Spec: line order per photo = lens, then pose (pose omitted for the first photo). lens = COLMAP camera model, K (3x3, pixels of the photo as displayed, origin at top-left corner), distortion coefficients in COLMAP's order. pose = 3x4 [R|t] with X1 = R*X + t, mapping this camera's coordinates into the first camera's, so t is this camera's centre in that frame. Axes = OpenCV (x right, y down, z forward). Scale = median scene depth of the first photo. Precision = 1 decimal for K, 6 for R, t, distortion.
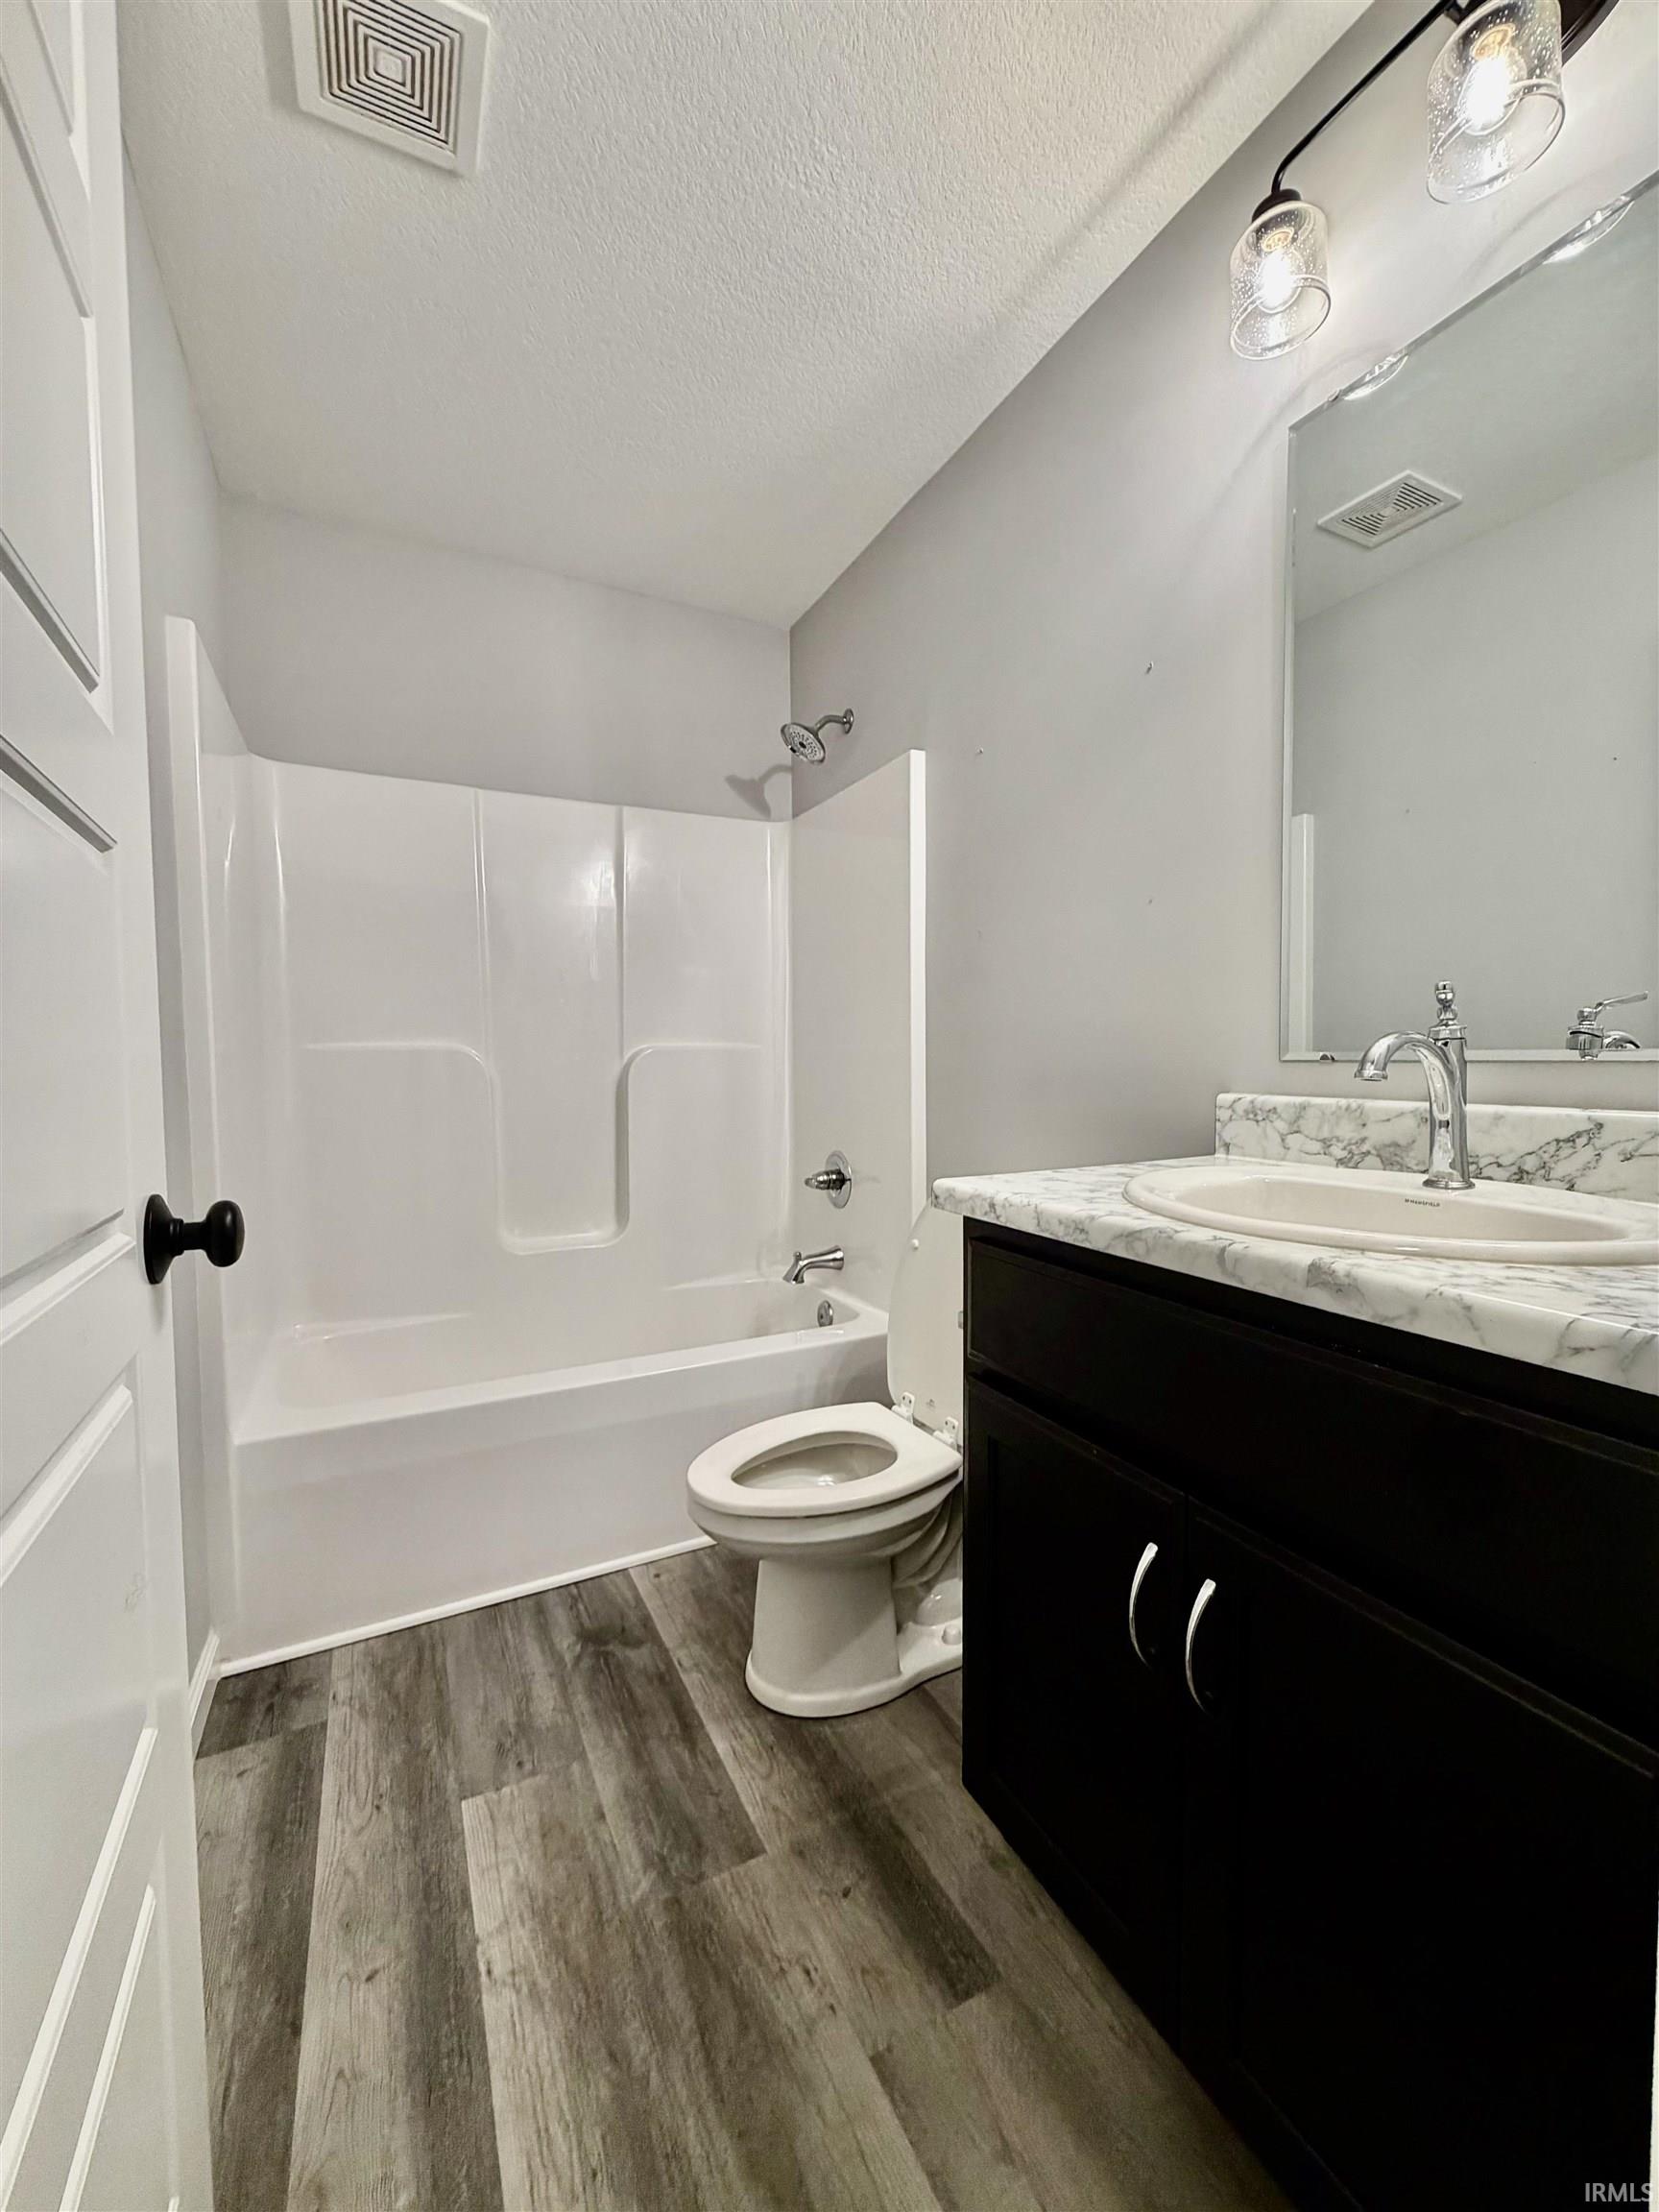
lens RADIAL K [[880.2, 0, 818.4], [0, 880.2, 1097.3], [0, 0, 1]] dist [0.002213, 0.000034]
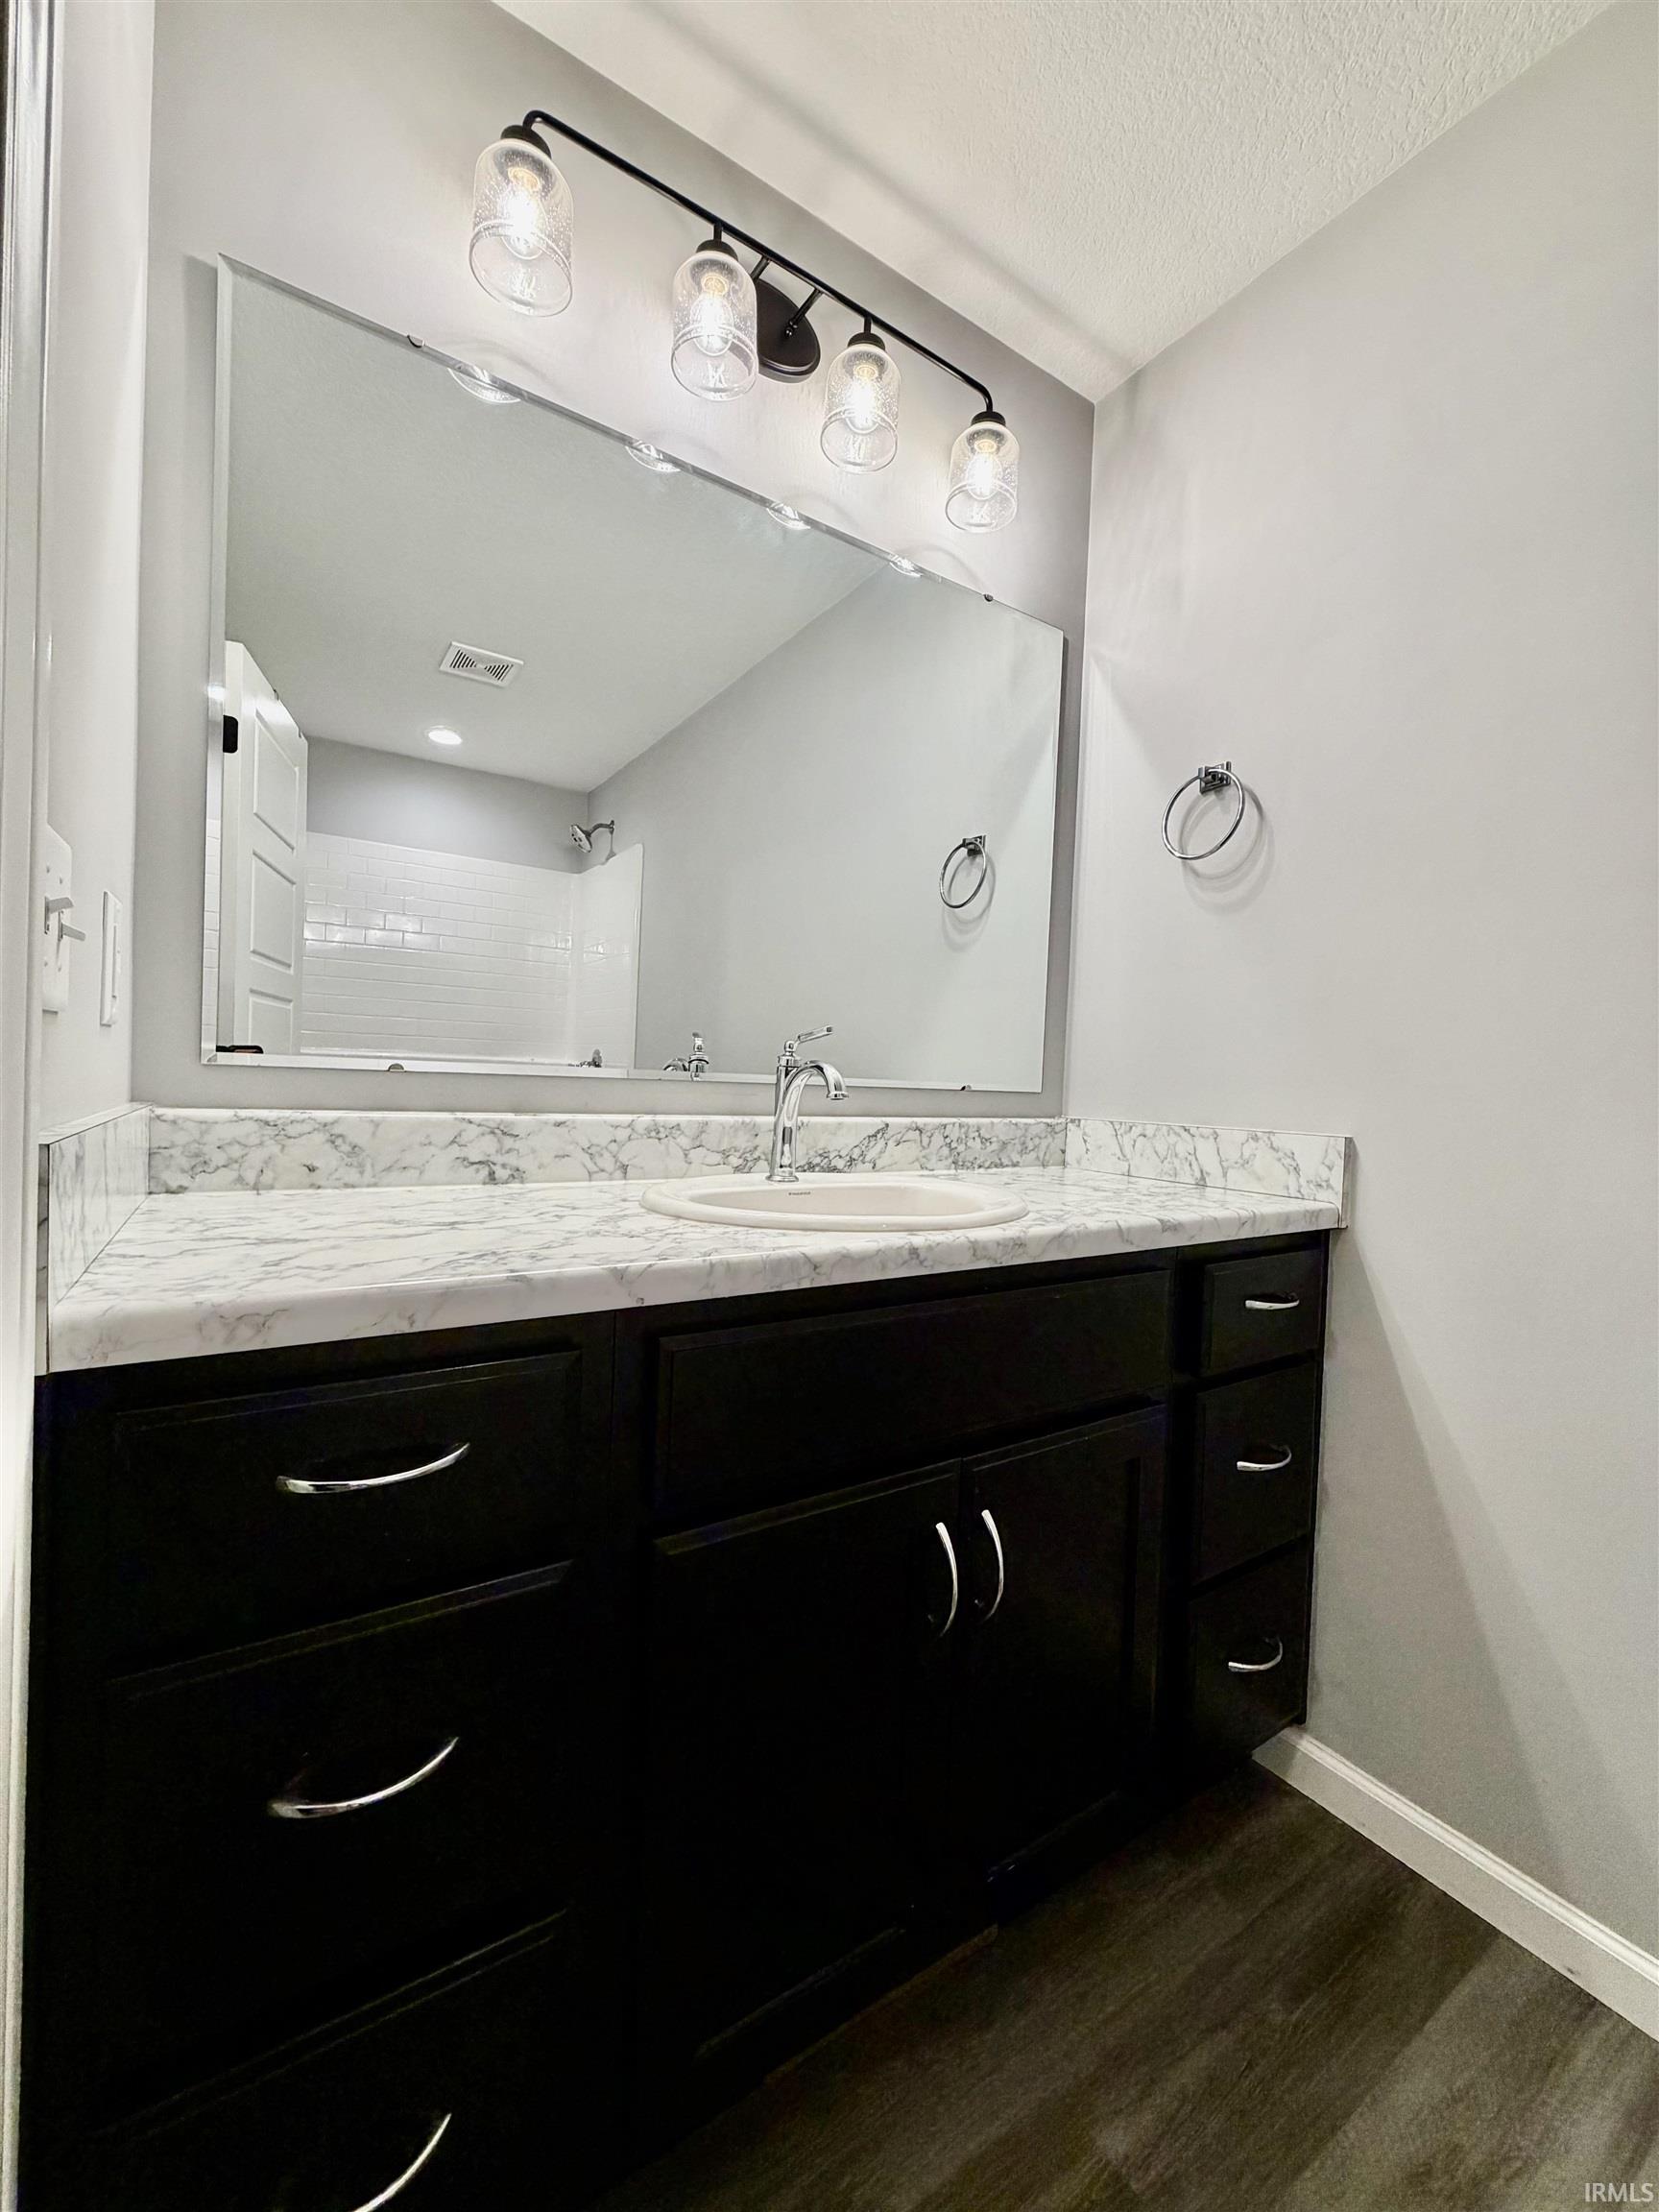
lens RADIAL K [[880.2, 0, 816.2], [0, 880.2, 1100.6], [0, 0, 1]] dist [0.002213, 0.000034]
pose [[-0.079706, -0.022490, 0.996565, -0.574881], [0.010651, 0.999669, 0.023412, -0.042998], [-0.996762, 0.012480, -0.079440, 1.013356]]
